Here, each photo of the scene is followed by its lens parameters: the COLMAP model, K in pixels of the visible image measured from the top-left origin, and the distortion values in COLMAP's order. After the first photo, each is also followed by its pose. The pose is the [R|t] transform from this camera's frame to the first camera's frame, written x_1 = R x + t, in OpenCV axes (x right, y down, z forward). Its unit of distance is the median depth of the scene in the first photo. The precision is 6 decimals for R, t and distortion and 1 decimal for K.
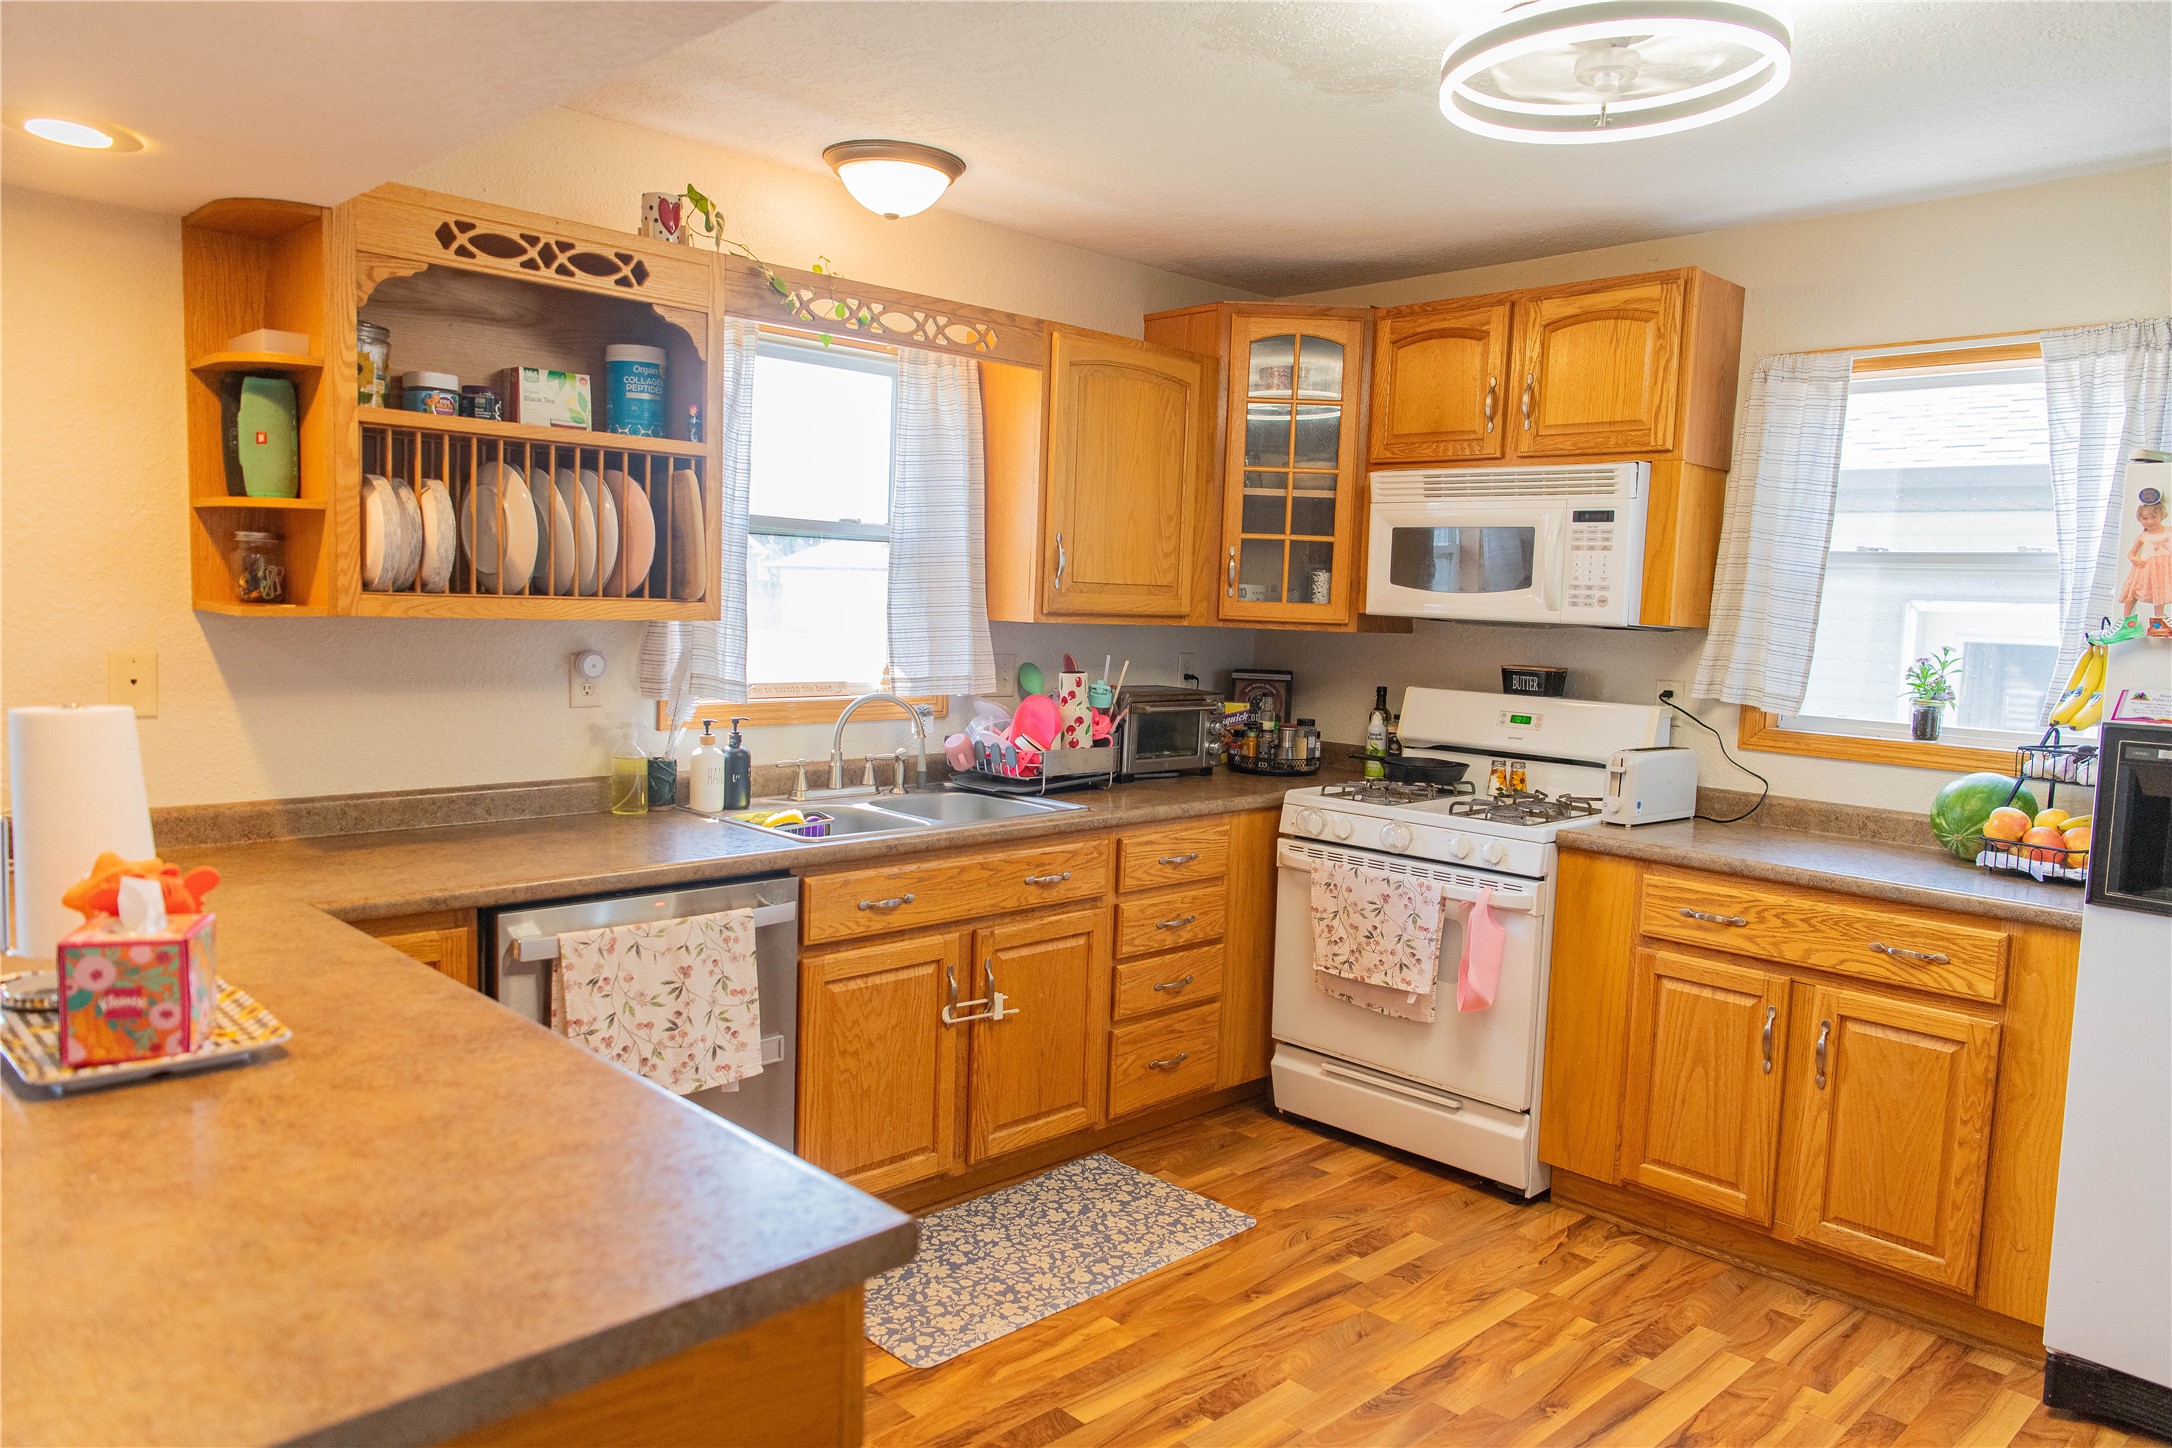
lens RADIAL K [[1467.9, 0, 1086.2], [0, 1467.9, 730.2], [0, 0, 1]] dist [0.009019, -0.004156]
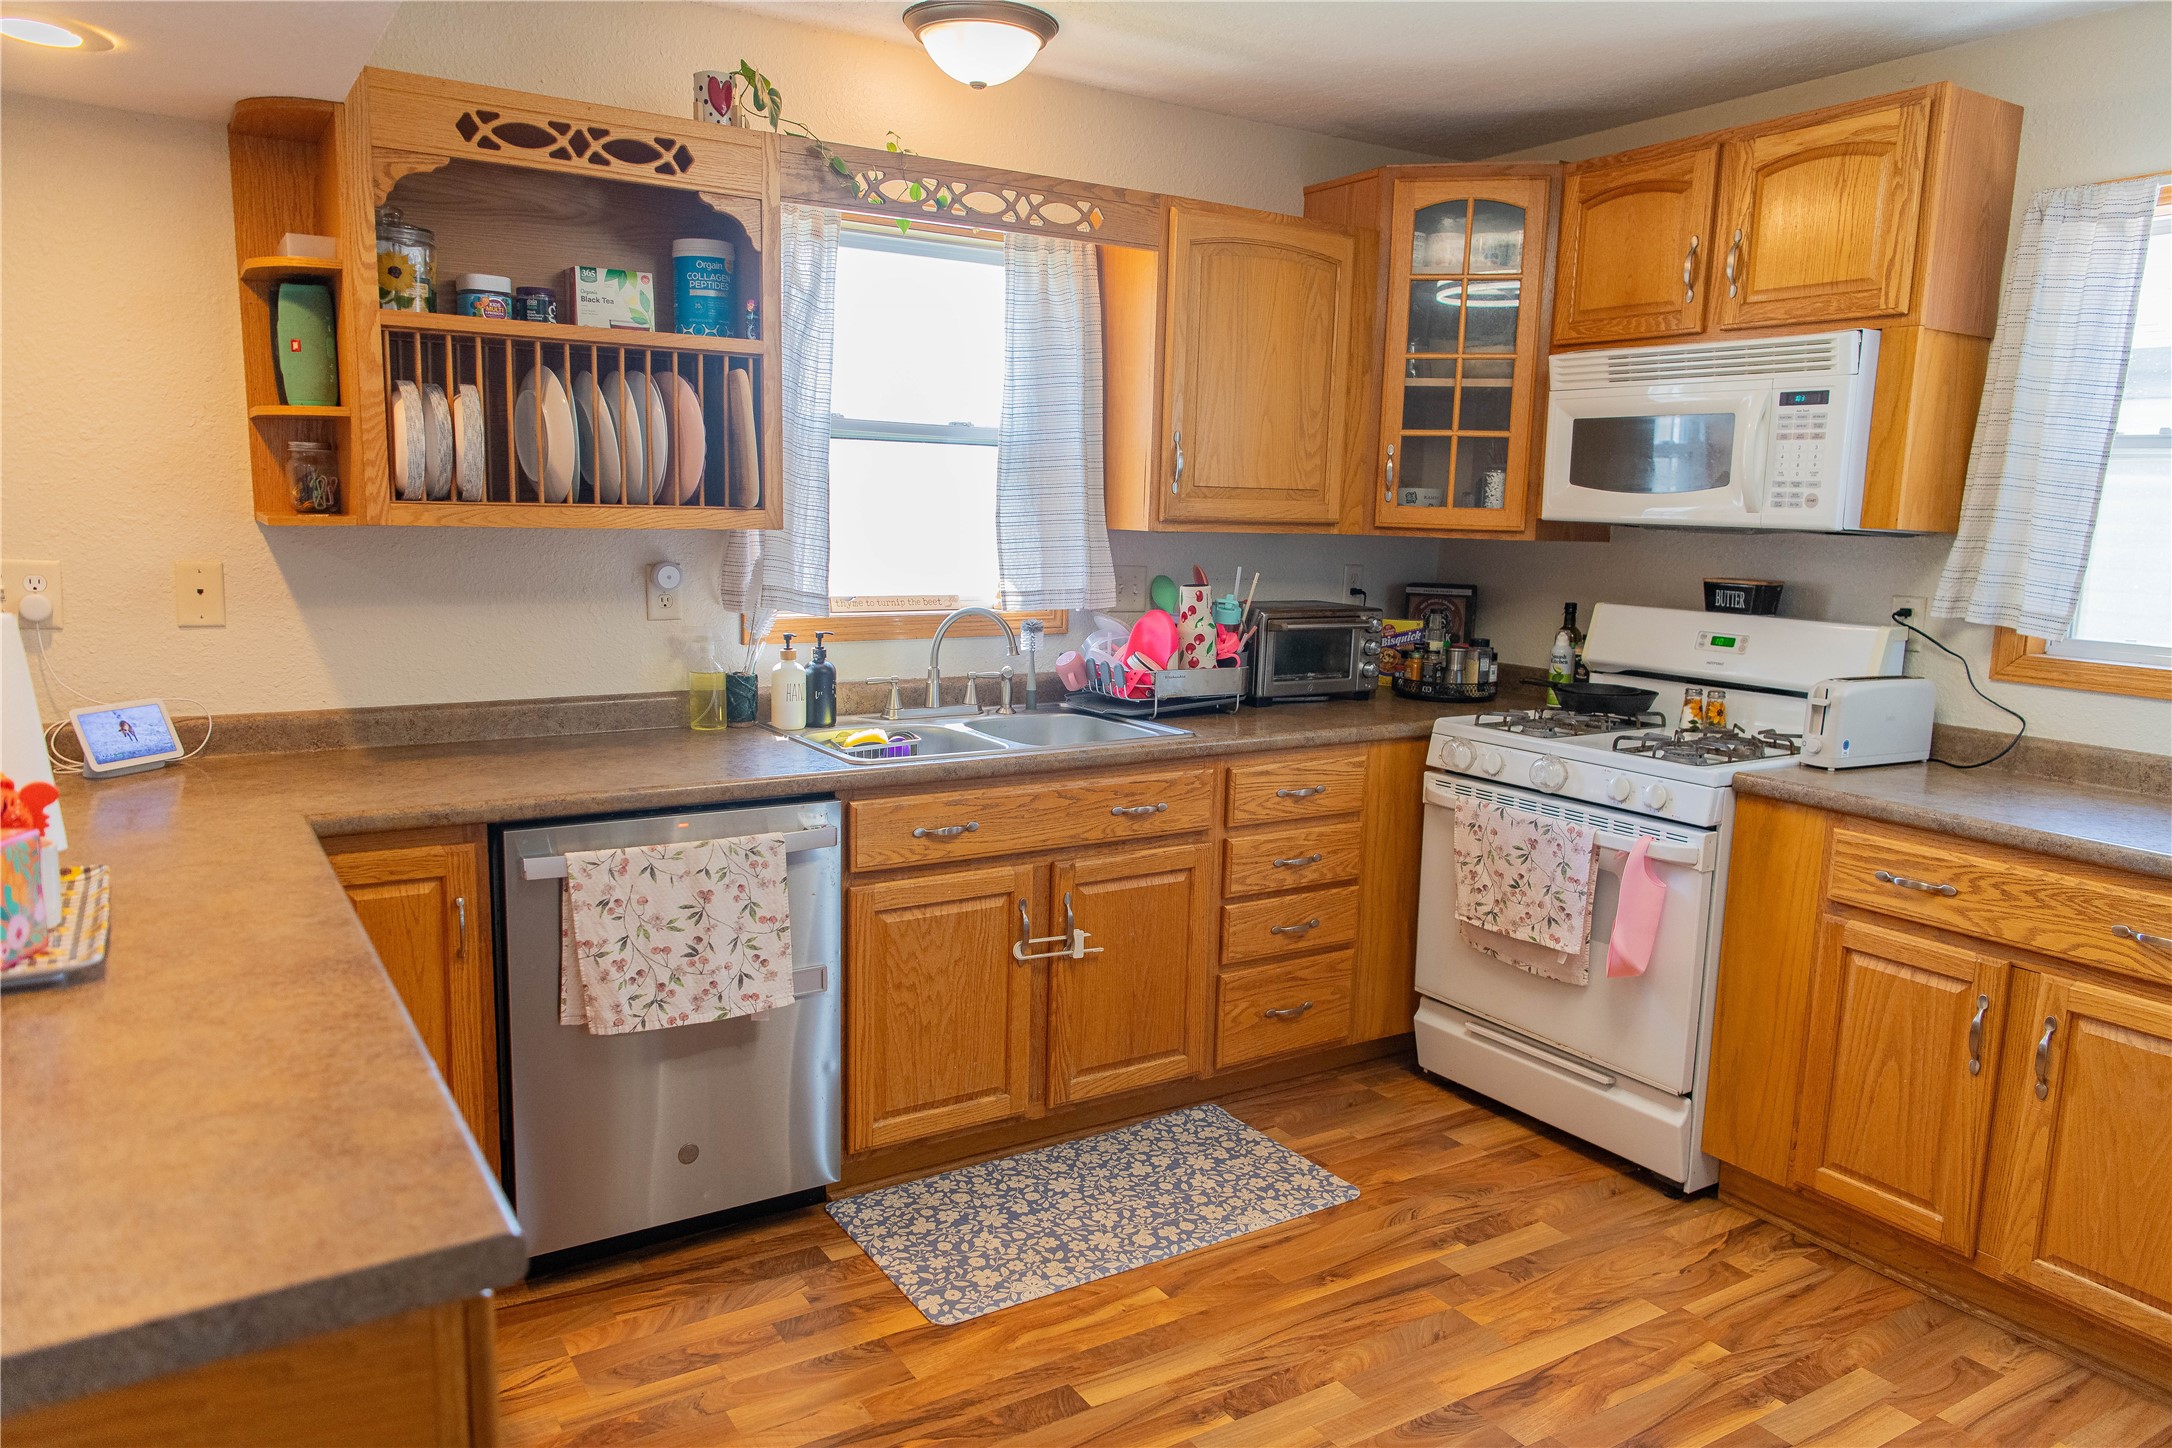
lens RADIAL K [[1467.9, 0, 1086.2], [0, 1467.9, 730.2], [0, 0, 1]] dist [0.009019, -0.004156]
pose [[0.978186, 0.021996, -0.206562, 0.134707], [-0.010279, 0.998285, 0.057629, -0.001432], [0.207475, -0.054249, 0.976735, 0.097734]]
